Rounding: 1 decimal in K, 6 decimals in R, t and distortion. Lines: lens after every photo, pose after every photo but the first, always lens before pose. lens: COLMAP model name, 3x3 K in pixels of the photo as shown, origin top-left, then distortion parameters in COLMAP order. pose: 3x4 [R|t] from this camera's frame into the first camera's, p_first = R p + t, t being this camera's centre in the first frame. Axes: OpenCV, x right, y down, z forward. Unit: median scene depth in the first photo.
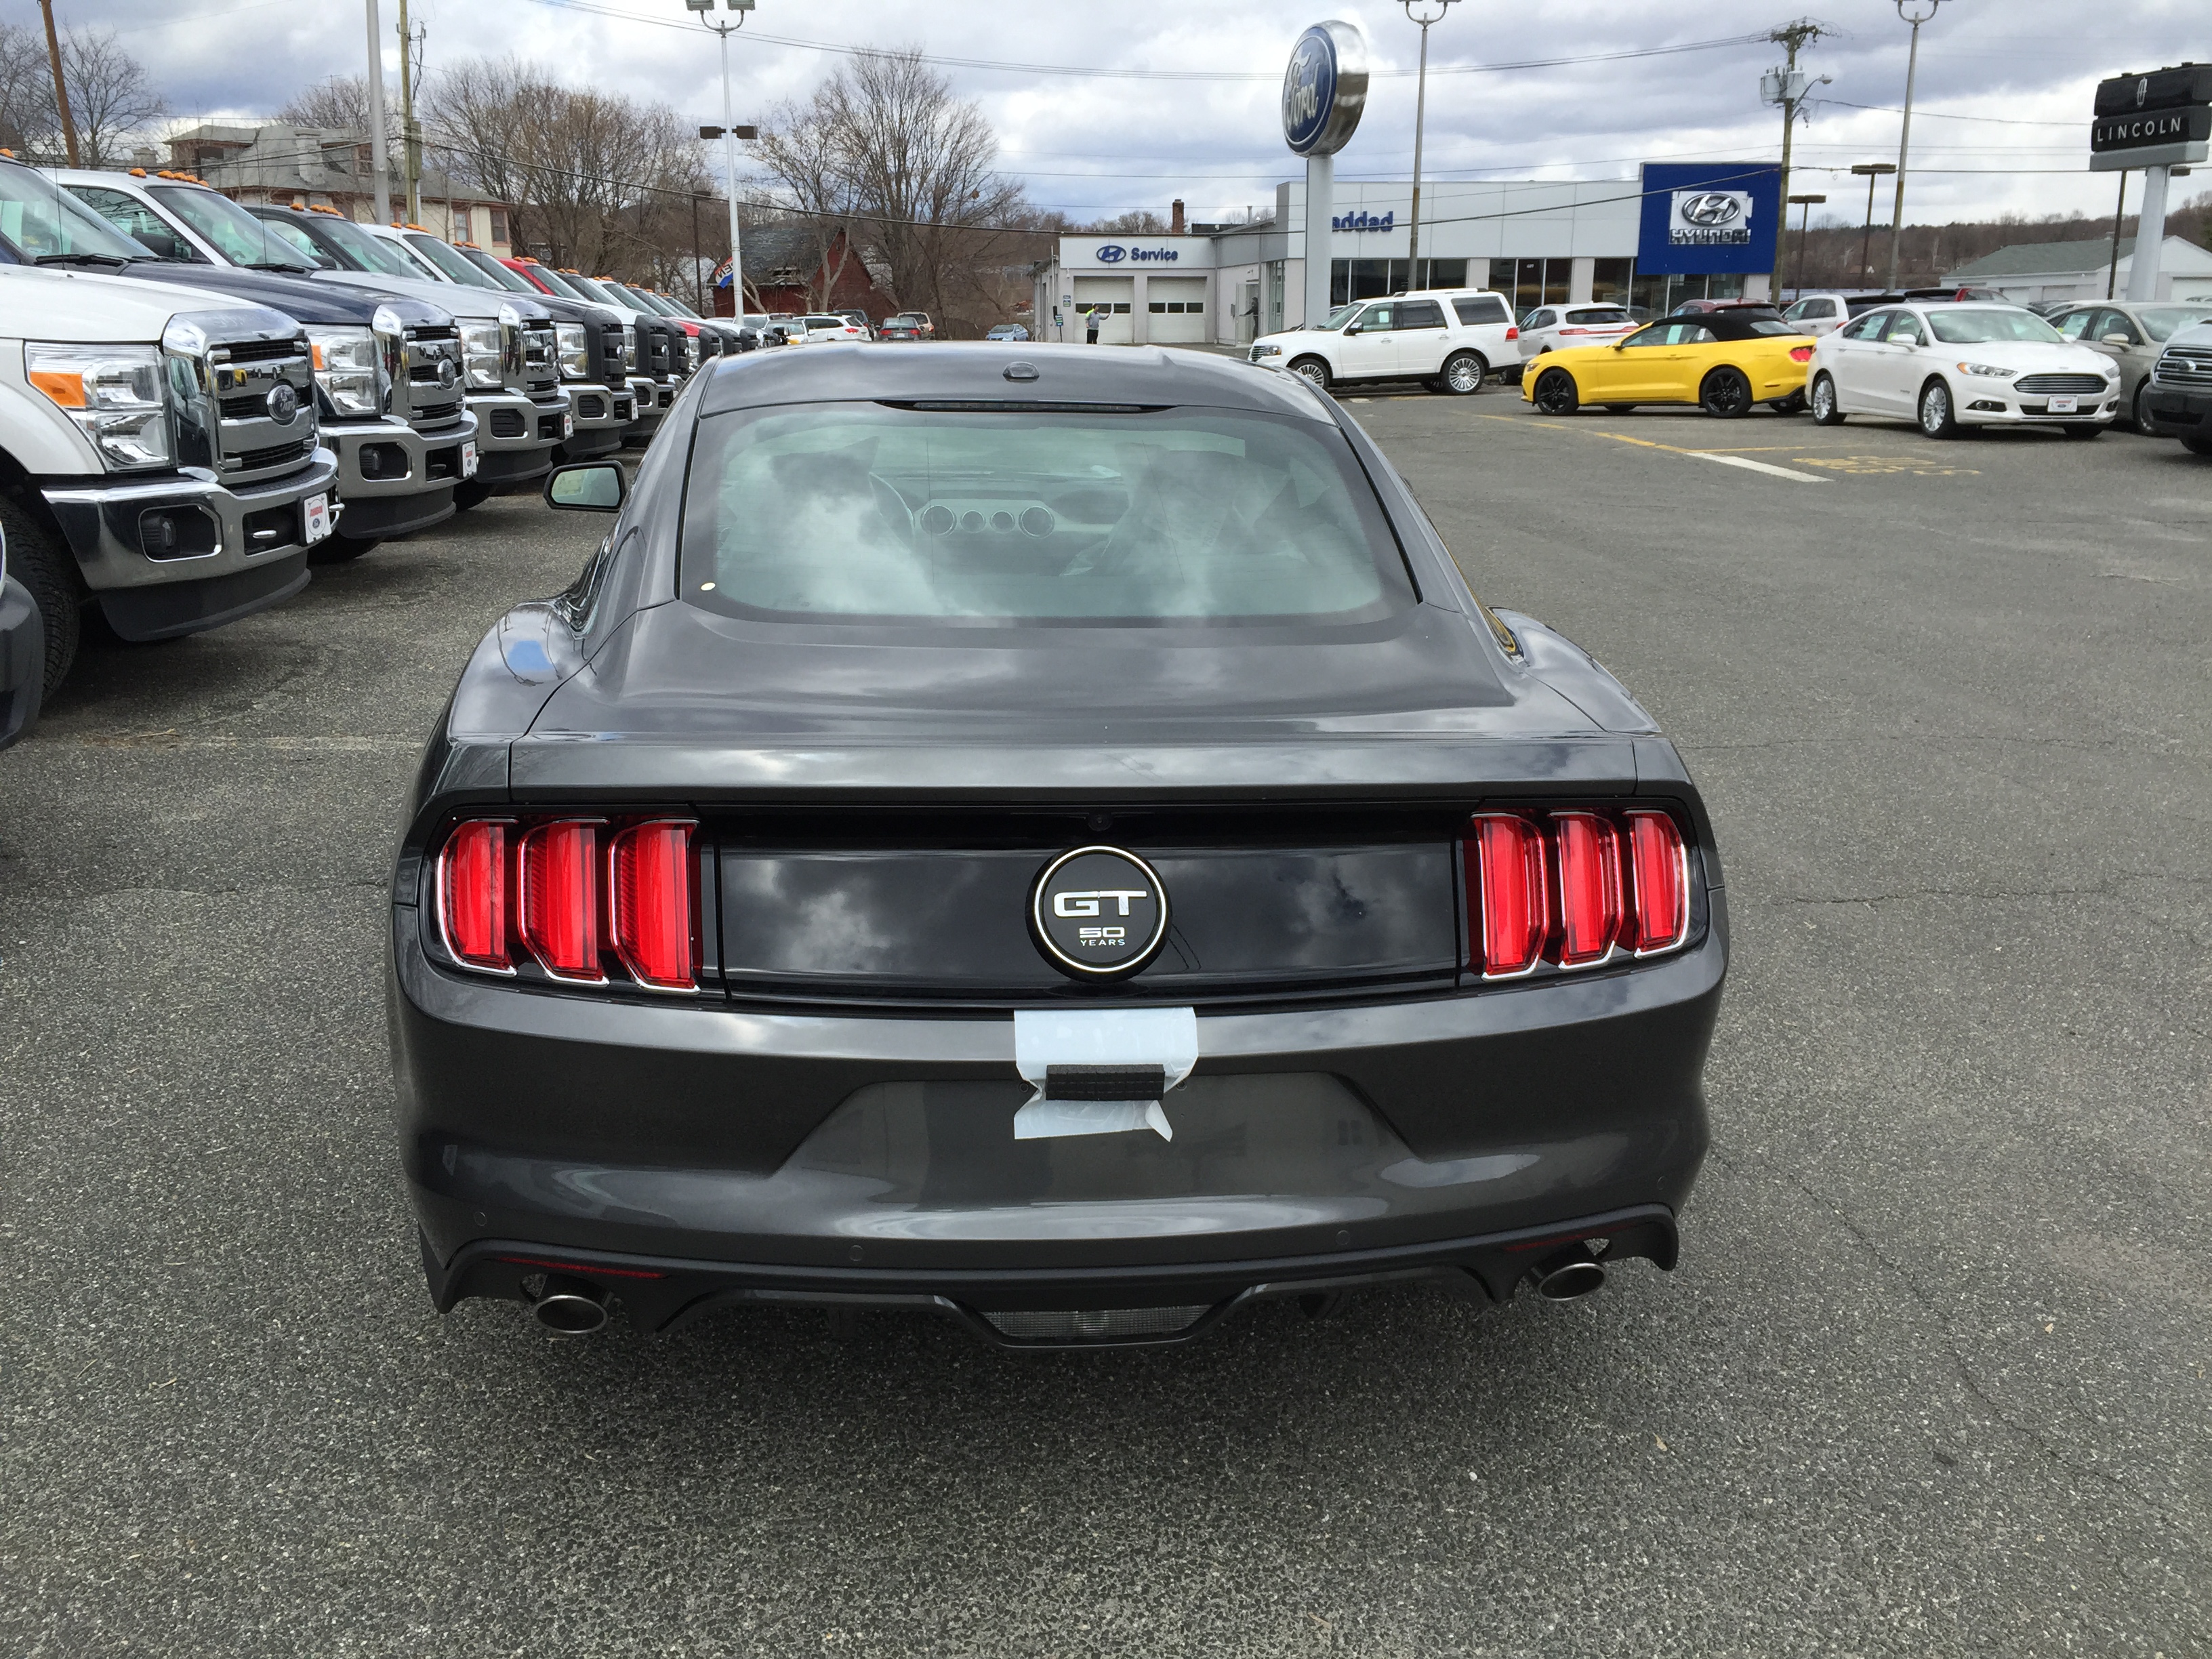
lens RADIAL K [[1890.5, 0, 1102.2], [0, 1890.5, 825.9], [0, 0, 1]] dist [0.096434, -0.142699]
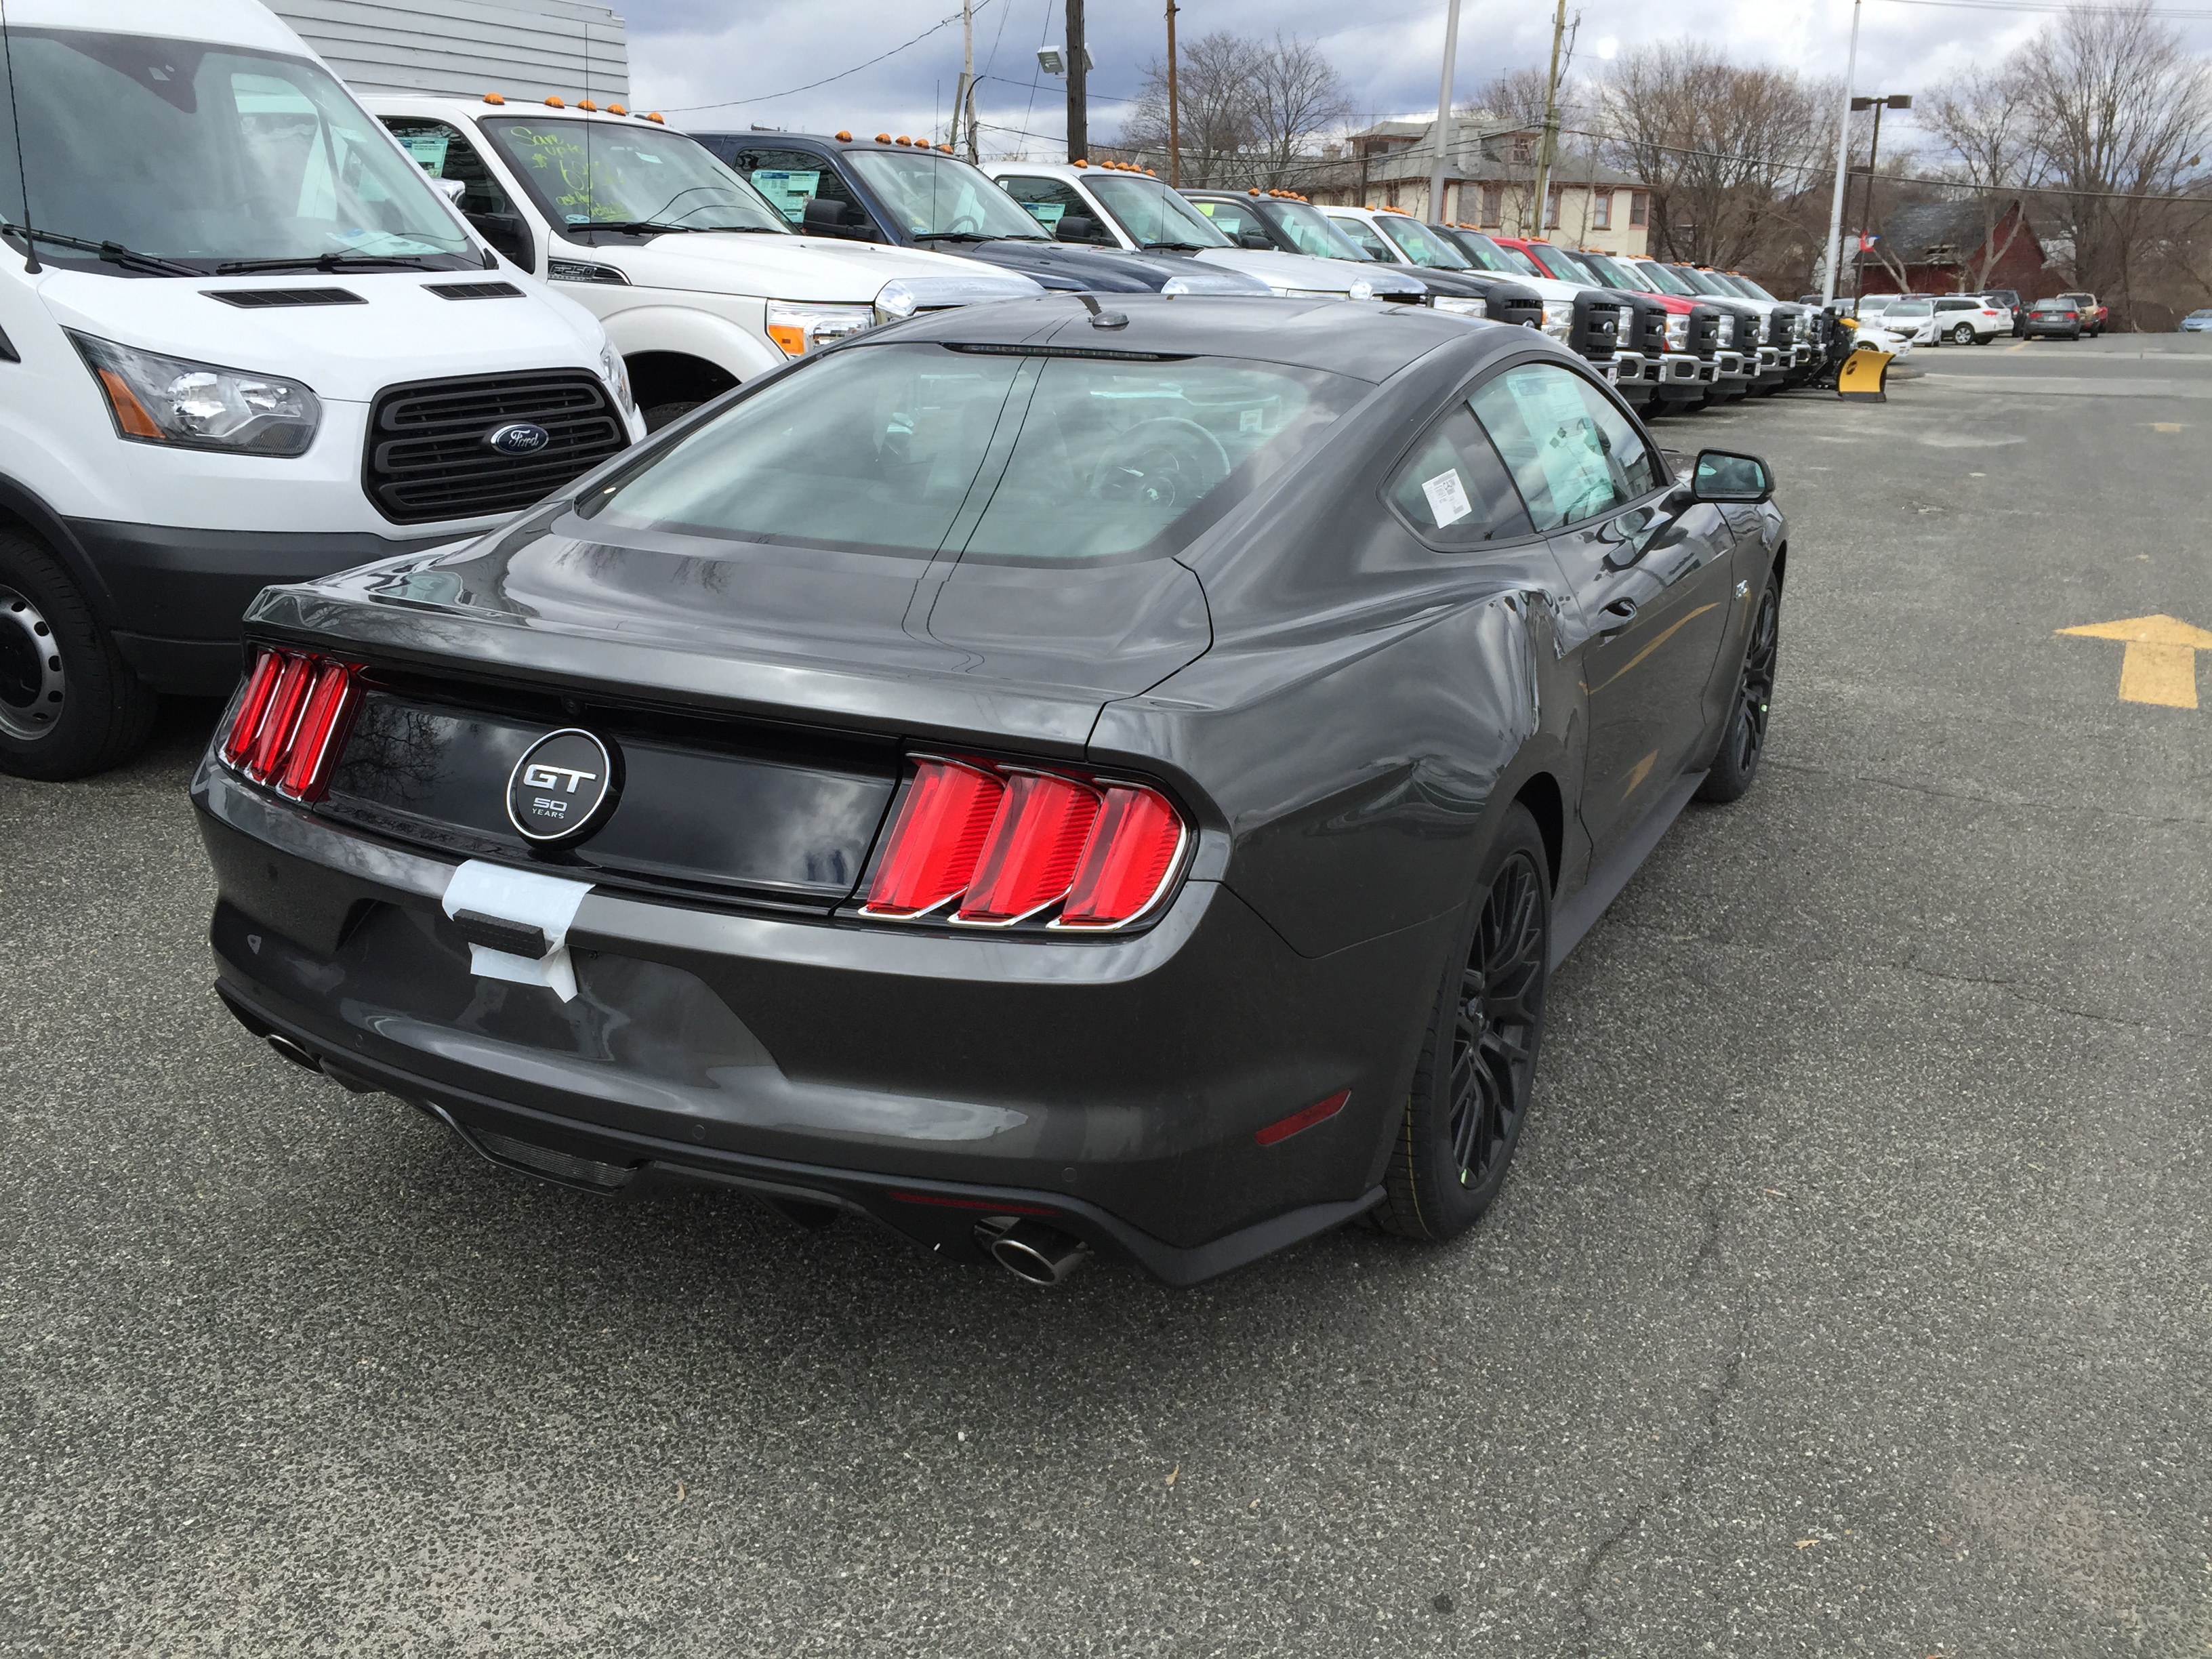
lens RADIAL K [[1899.7, 0, 1103.0], [0, 1899.7, 822.7], [0, 0, 1]] dist [0.091281, -0.135396]
pose [[0.838958, 0.153664, -0.522051, 0.535701], [-0.151040, 0.987366, 0.047900, -0.021830], [0.522817, 0.038664, 0.851568, 0.140657]]
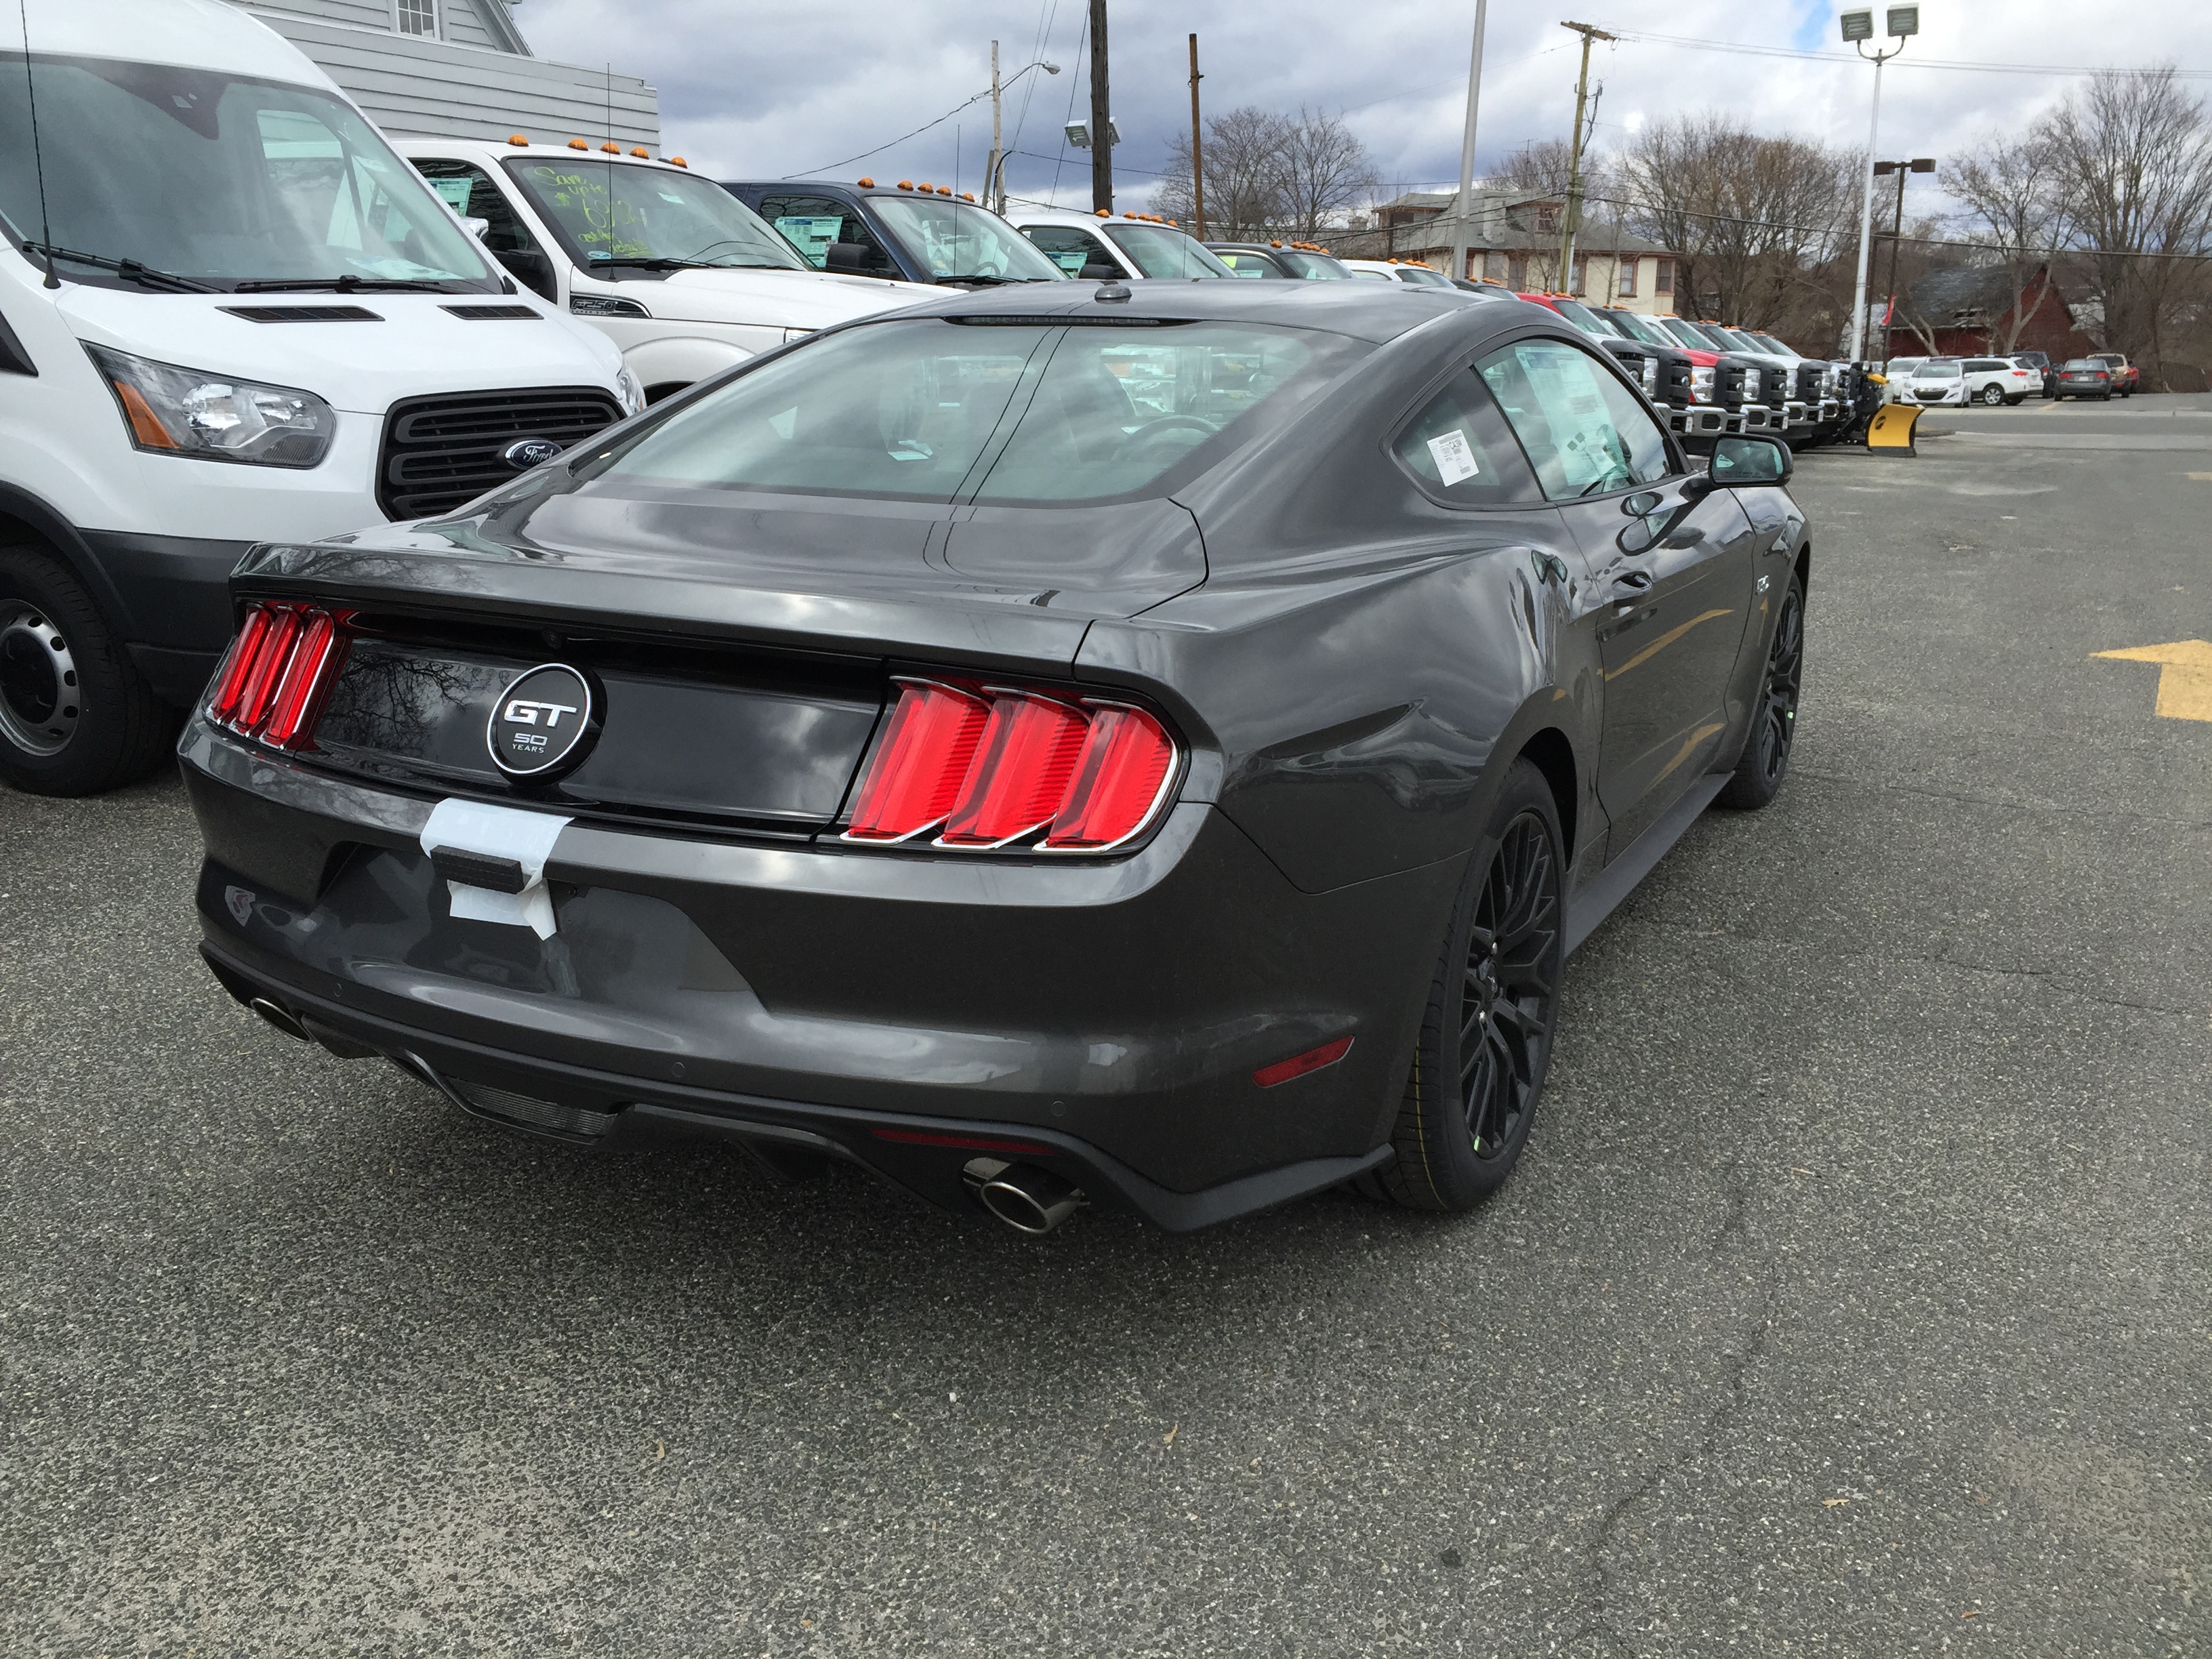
lens RADIAL K [[1898.9, 0, 1100.9], [0, 1898.9, 818.7], [0, 0, 1]] dist [0.093311, -0.138249]
pose [[0.829812, 0.128929, -0.542945, 0.545230], [-0.145637, 0.989261, 0.012327, 0.025481], [0.538704, 0.068844, 0.839678, 0.167078]]
